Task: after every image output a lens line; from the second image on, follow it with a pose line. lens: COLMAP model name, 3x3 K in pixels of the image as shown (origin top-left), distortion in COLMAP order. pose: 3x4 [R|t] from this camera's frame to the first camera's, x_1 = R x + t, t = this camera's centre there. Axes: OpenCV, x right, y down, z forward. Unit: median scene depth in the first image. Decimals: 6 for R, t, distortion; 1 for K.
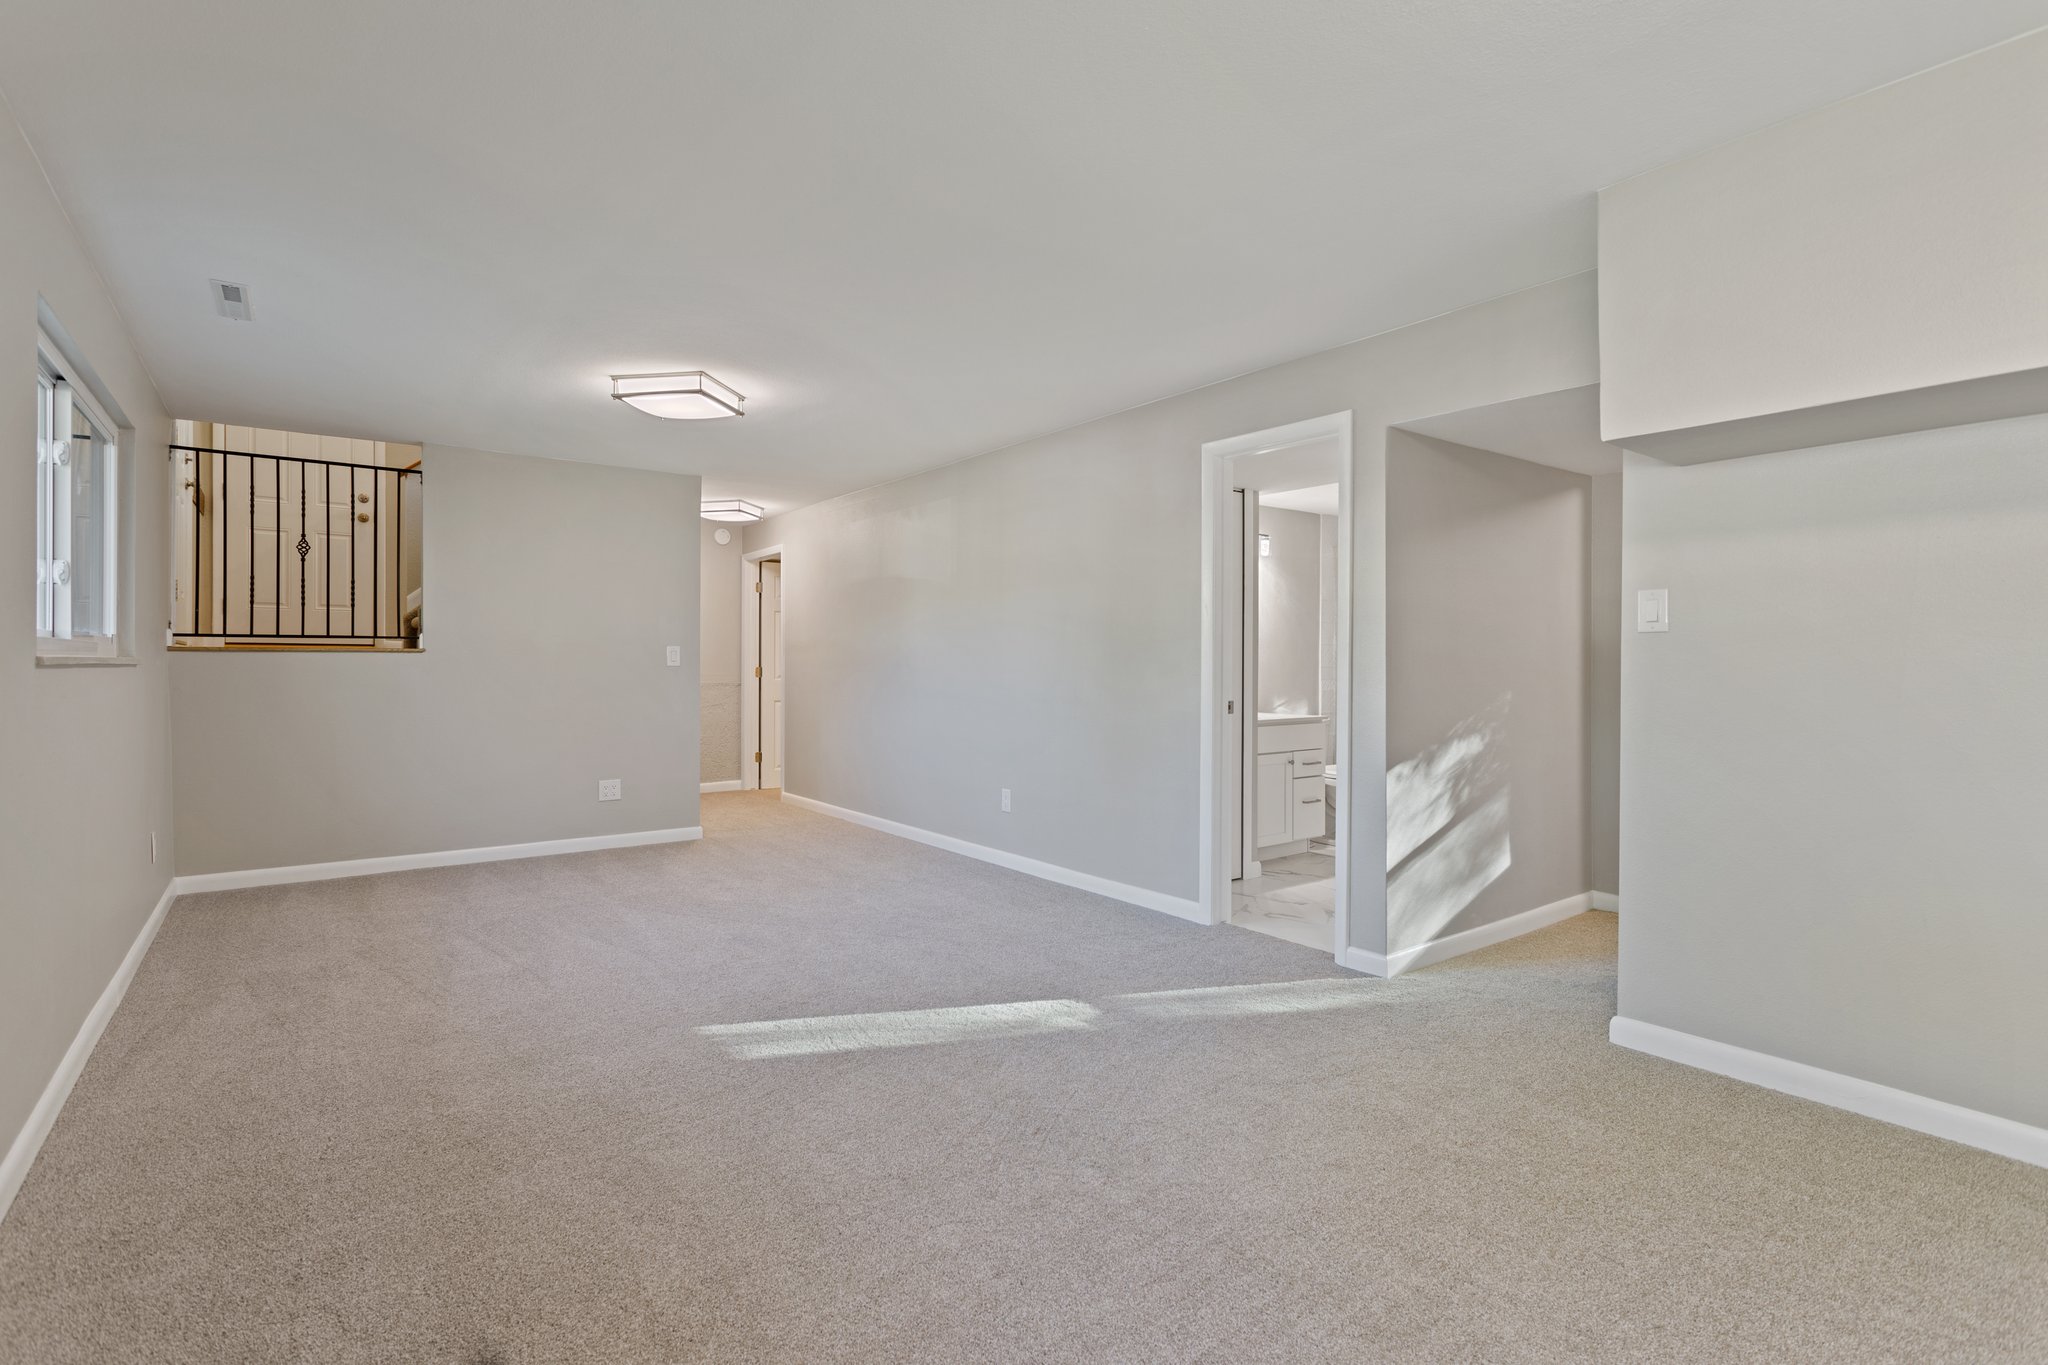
lens RADIAL K [[983.6, 0, 1032.5], [0, 983.6, 677.8], [0, 0, 1]] dist [0.005415, 0.001204]
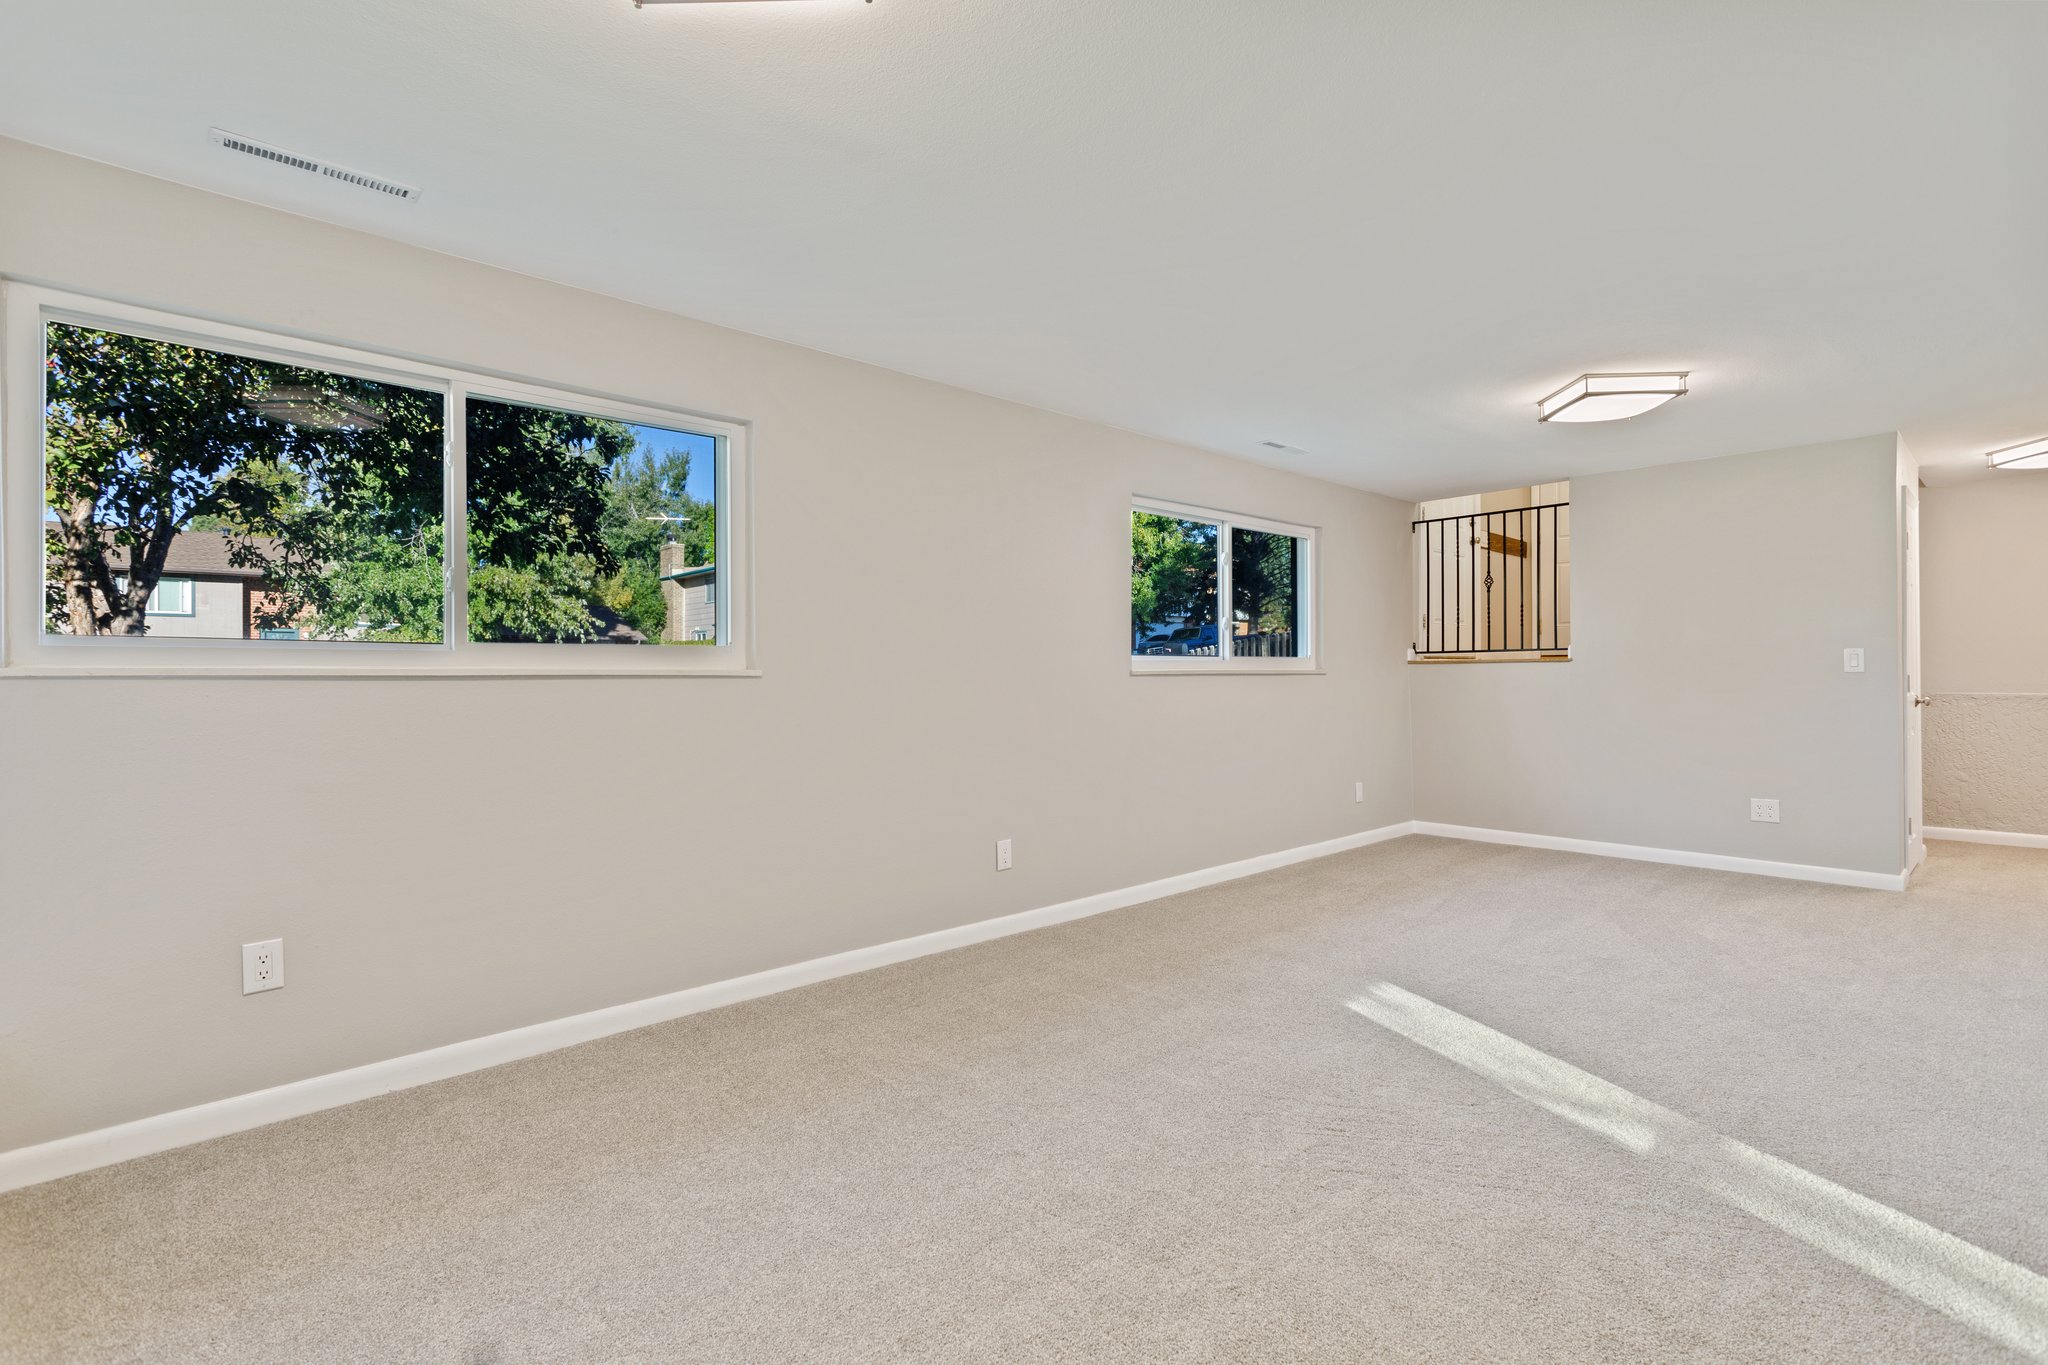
lens RADIAL K [[983.6, 0, 1027.8], [0, 983.6, 677.3], [0, 0, 1]] dist [0.005415, 0.001204]
pose [[0.077300, -0.000343, -0.997008, 0.543323], [-0.008302, 0.999965, -0.000988, -0.001577], [0.996973, 0.008354, 0.077295, 0.330983]]
